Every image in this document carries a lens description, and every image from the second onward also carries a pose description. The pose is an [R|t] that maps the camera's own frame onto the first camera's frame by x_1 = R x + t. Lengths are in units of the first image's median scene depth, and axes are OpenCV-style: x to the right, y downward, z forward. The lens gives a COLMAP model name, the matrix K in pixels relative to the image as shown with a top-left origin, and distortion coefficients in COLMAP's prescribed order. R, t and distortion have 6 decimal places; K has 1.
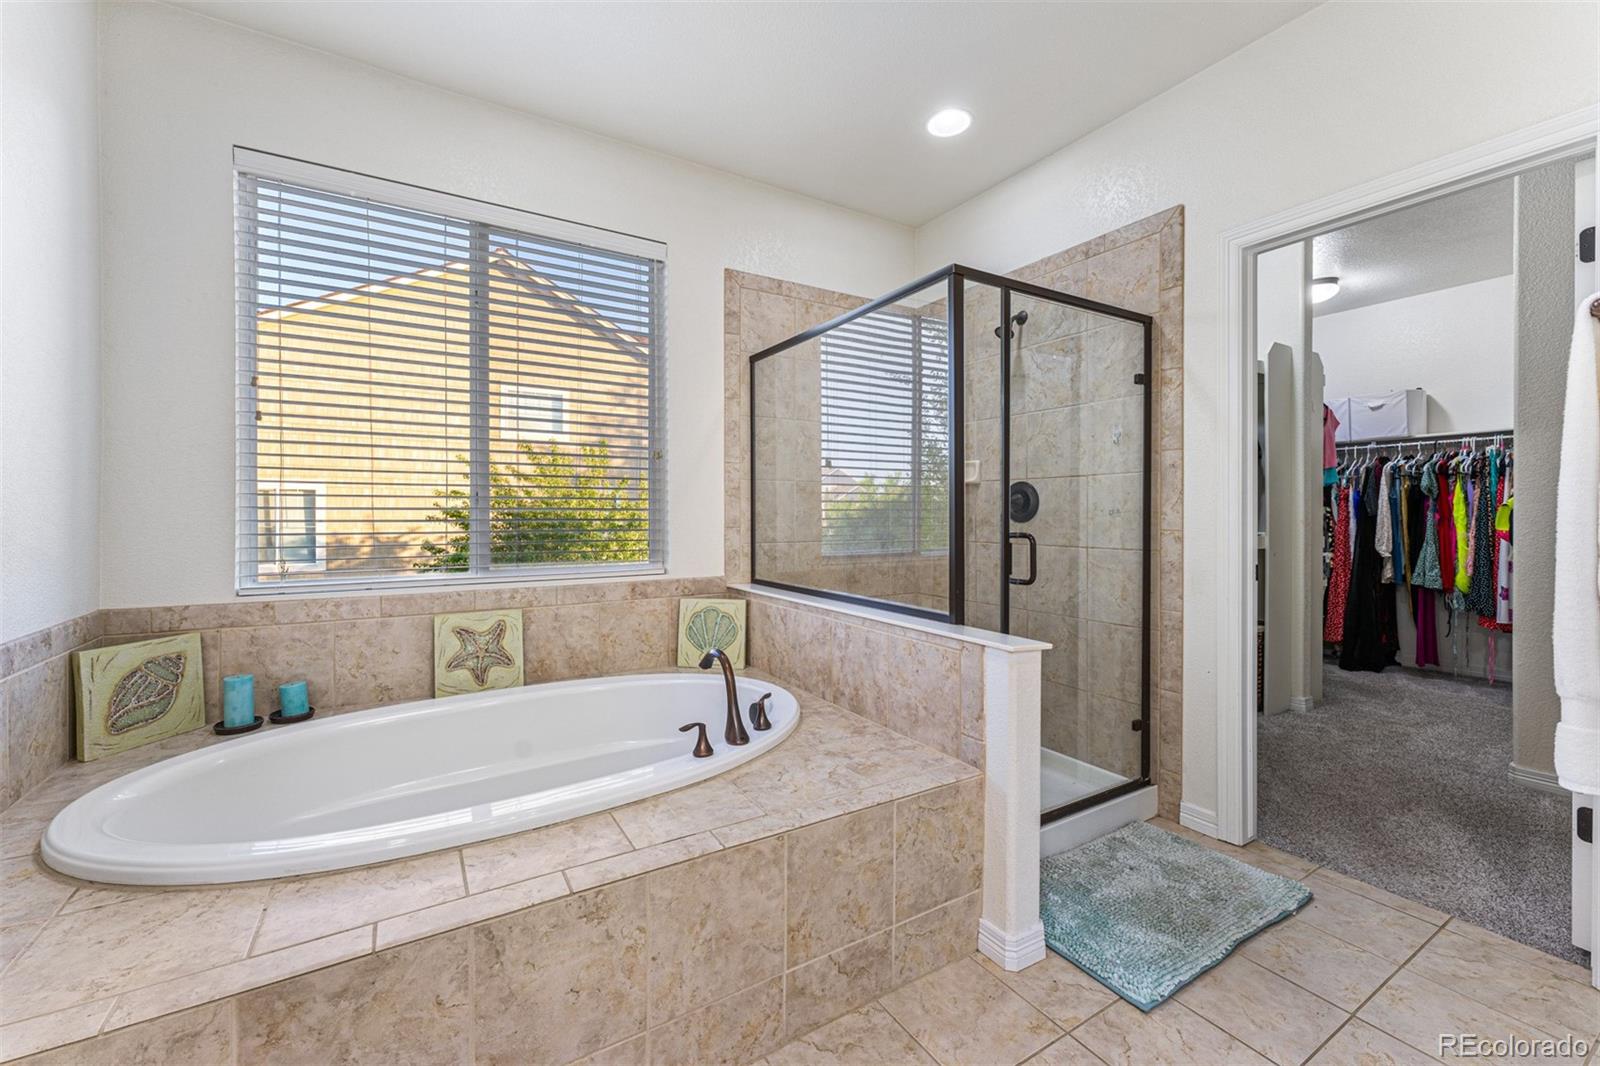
lens RADIAL K [[639.5, 0, 786.8], [0, 639.5, 518.1], [0, 0, 1]] dist [-0.000331, 0.000229]
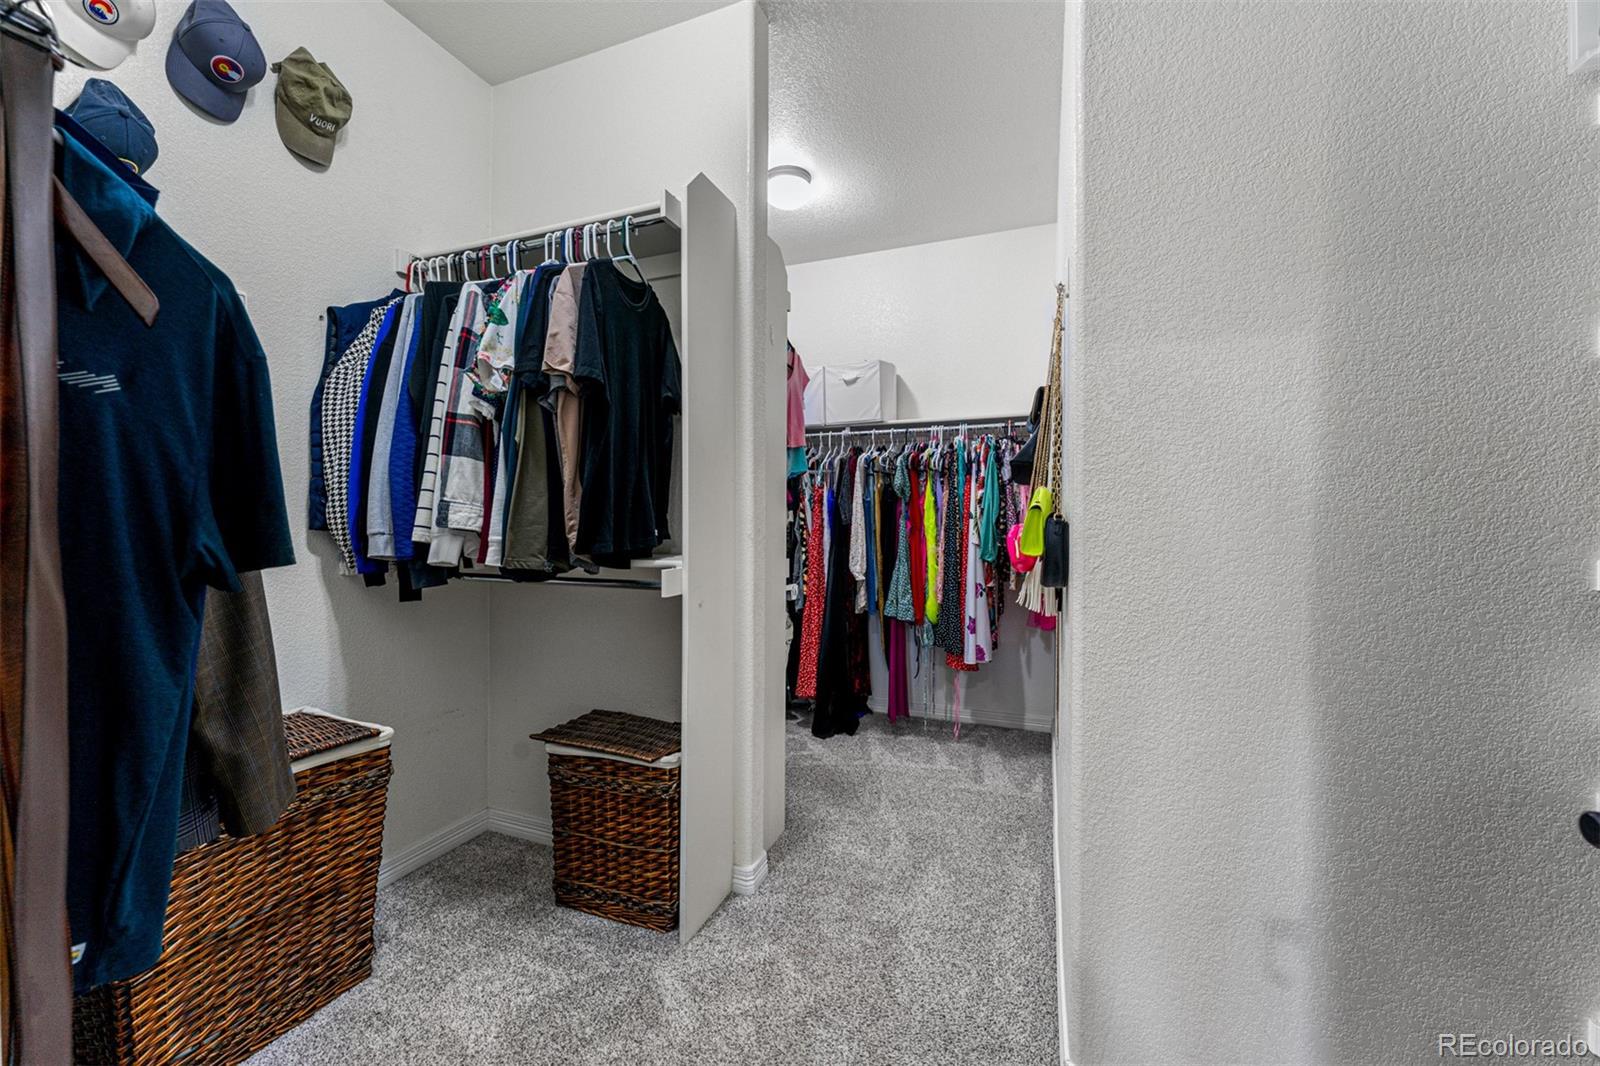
lens RADIAL K [[639.5, 0, 800.5], [0, 639.5, 523.2], [0, 0, 1]] dist [-0.000331, 0.000229]
pose [[0.783449, 0.003255, 0.621447, 0.432662], [-0.002474, 0.999995, -0.002119, -0.003506], [-0.621451, 0.000122, 0.783453, 0.473401]]
